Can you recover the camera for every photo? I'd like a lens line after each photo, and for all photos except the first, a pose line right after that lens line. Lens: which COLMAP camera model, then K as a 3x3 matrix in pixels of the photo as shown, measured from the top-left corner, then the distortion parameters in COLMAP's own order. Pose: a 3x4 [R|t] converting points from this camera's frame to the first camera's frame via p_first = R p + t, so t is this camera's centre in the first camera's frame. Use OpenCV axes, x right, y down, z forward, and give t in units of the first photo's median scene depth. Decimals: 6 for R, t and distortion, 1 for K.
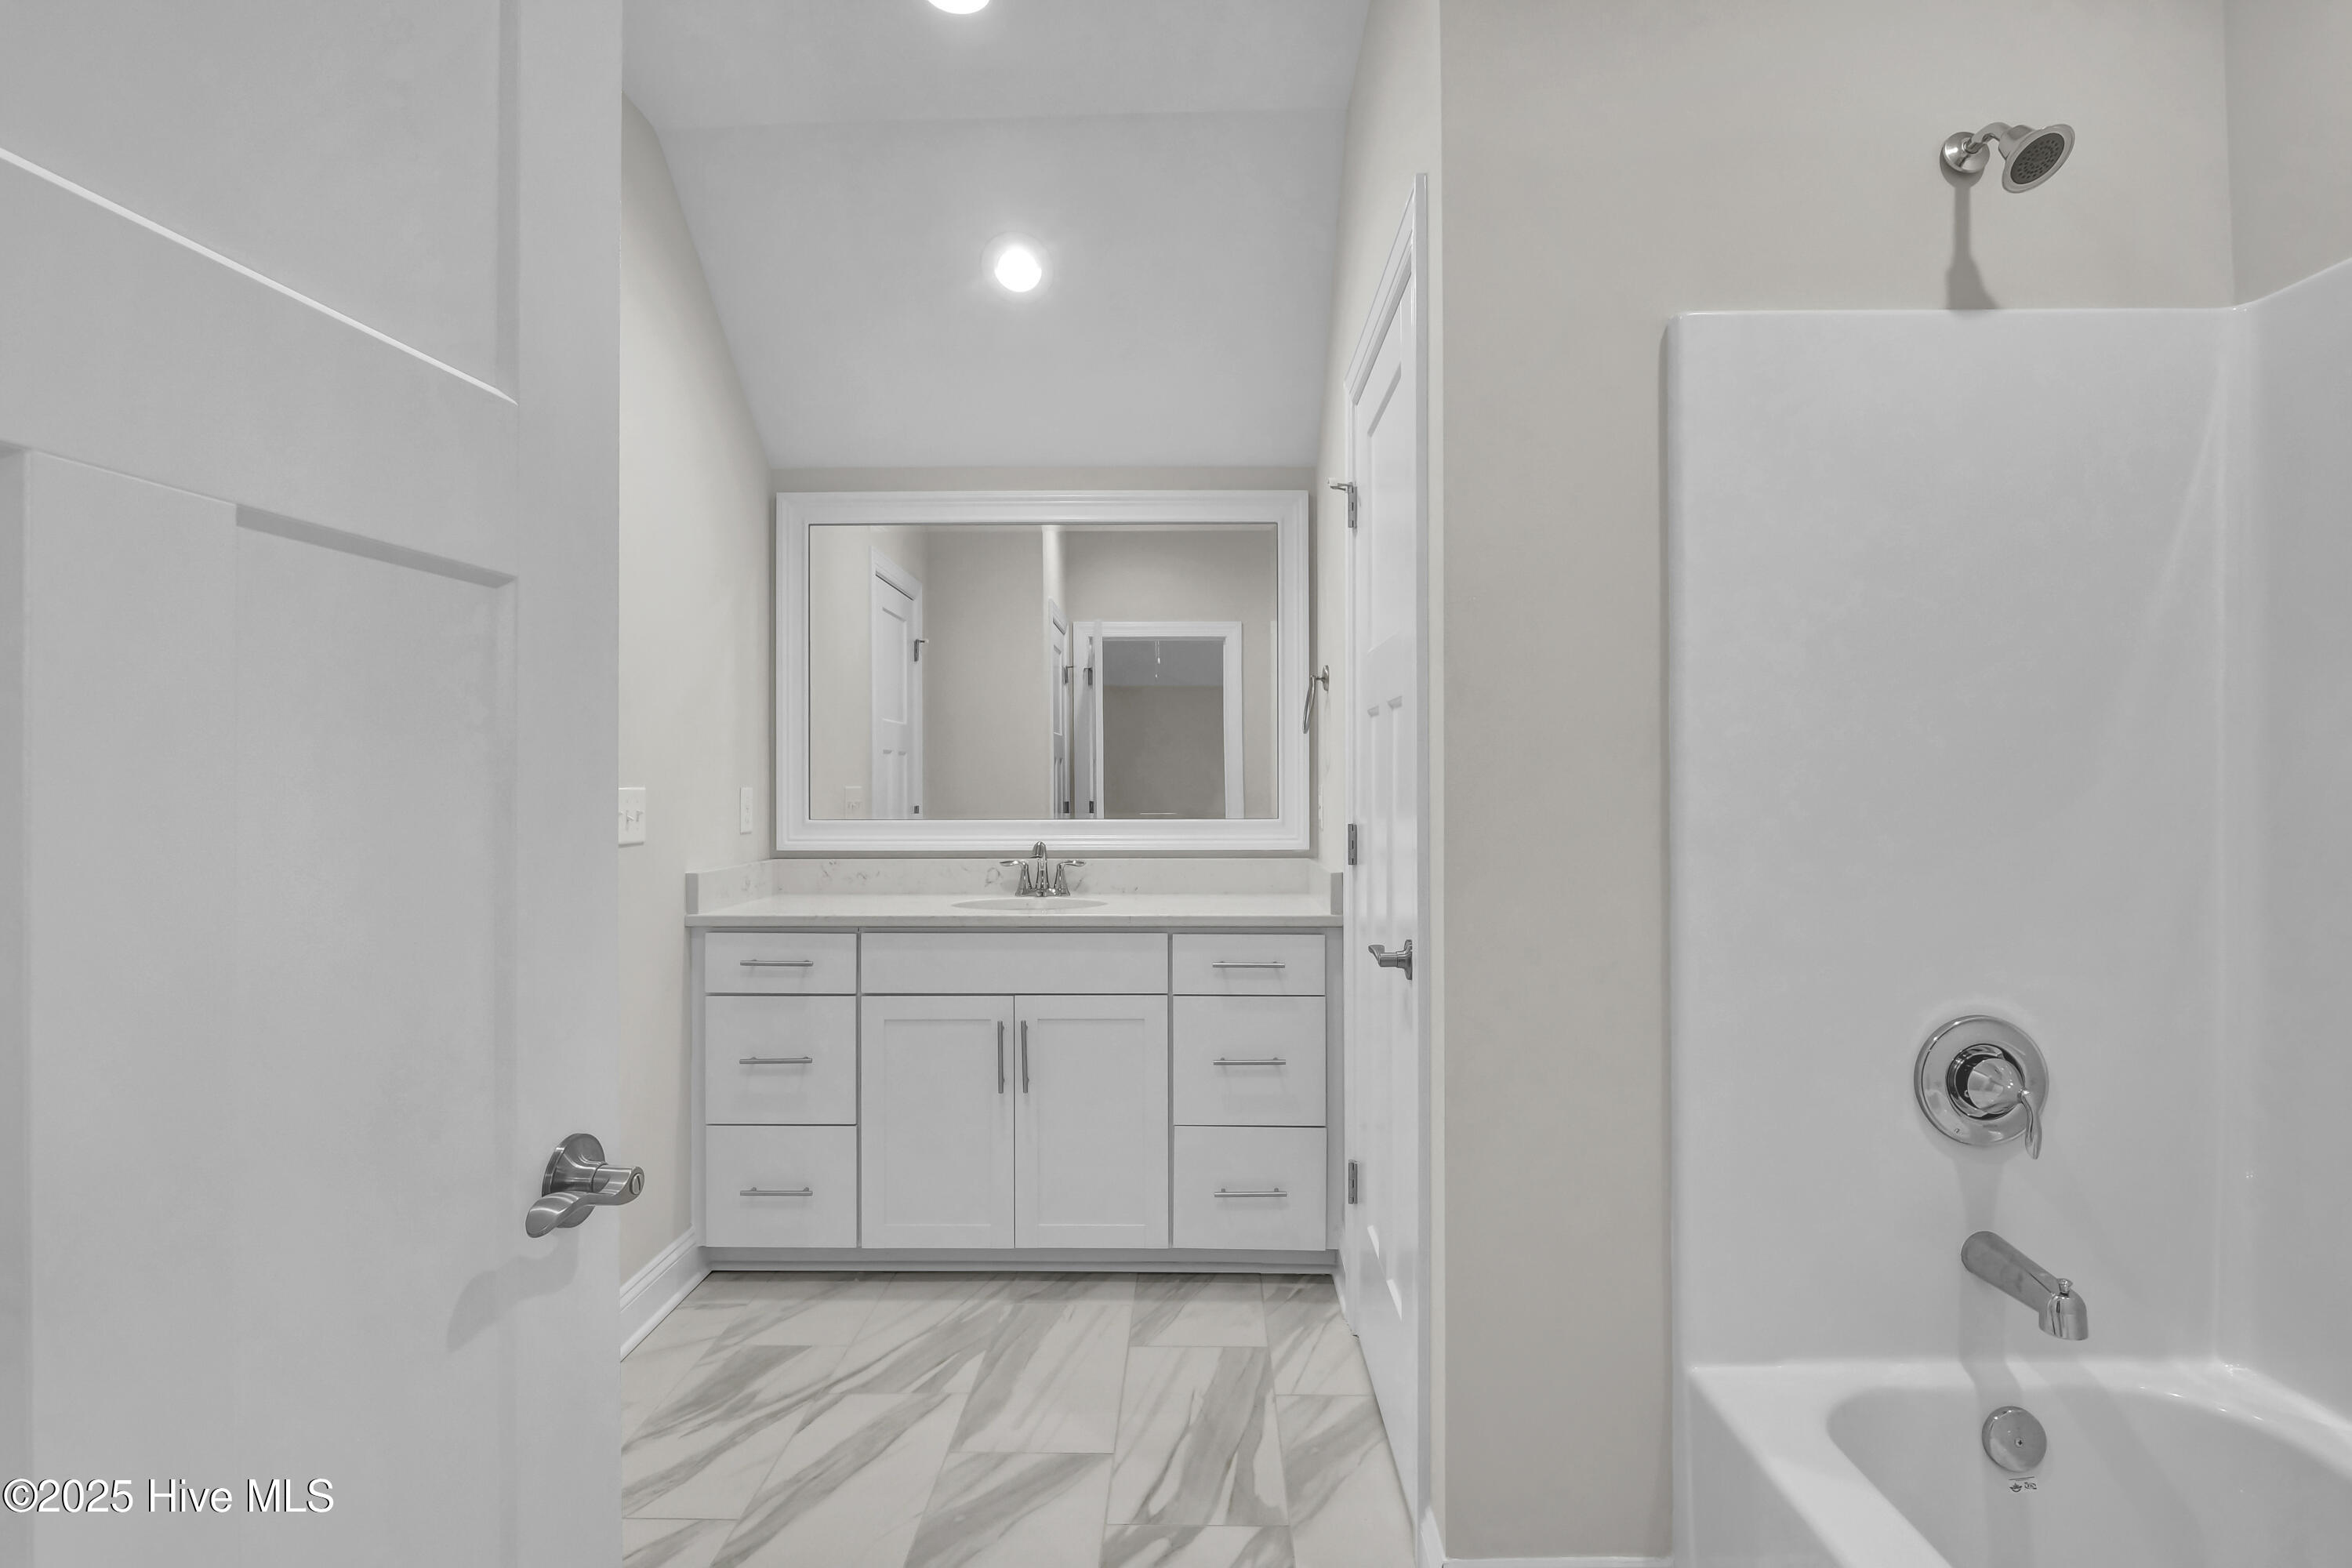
lens RADIAL K [[1169.8, 0, 1181.6], [0, 1169.8, 799.1], [0, 0, 1]] dist [-0.014691, -0.001862]
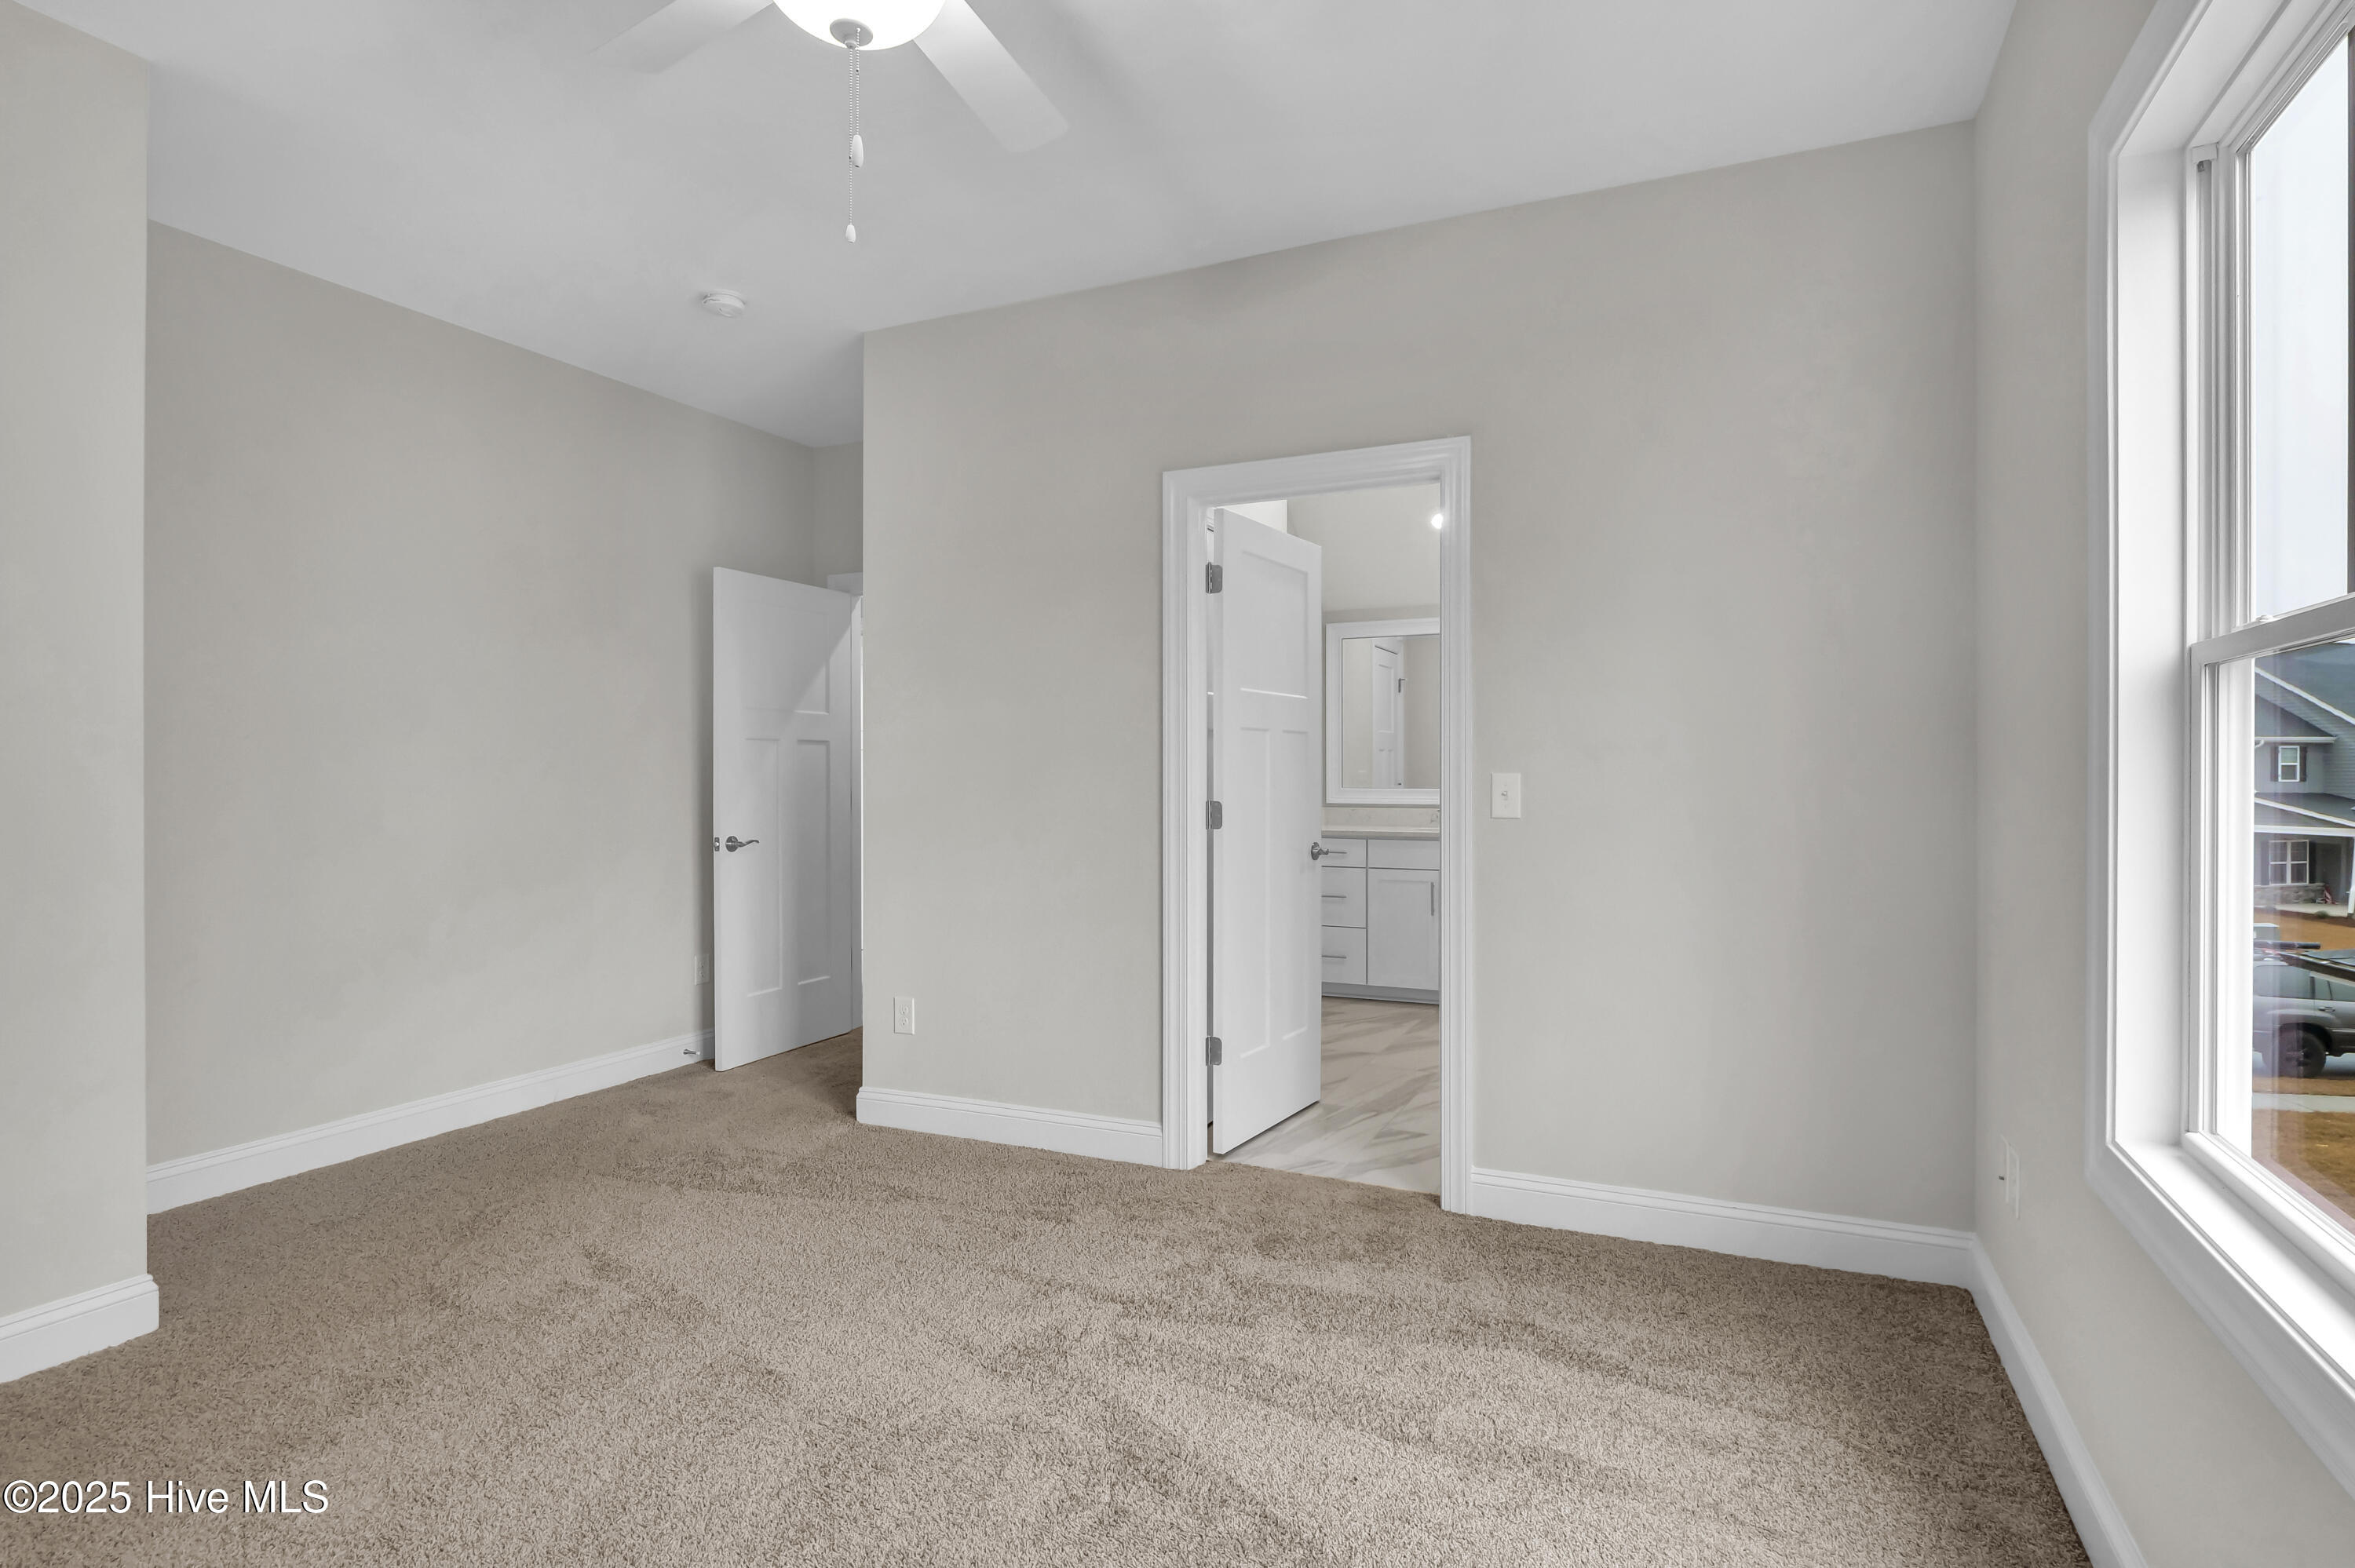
lens RADIAL K [[1253.9, 0, 1182.0], [0, 1253.9, 791.6], [0, 0, 1]] dist [-0.005251, -0.000497]
pose [[0.914607, -0.005242, -0.404310, 0.299369], [0.011344, 0.999855, 0.012700, -0.006354], [0.404185, -0.016202, 0.914534, -1.078234]]
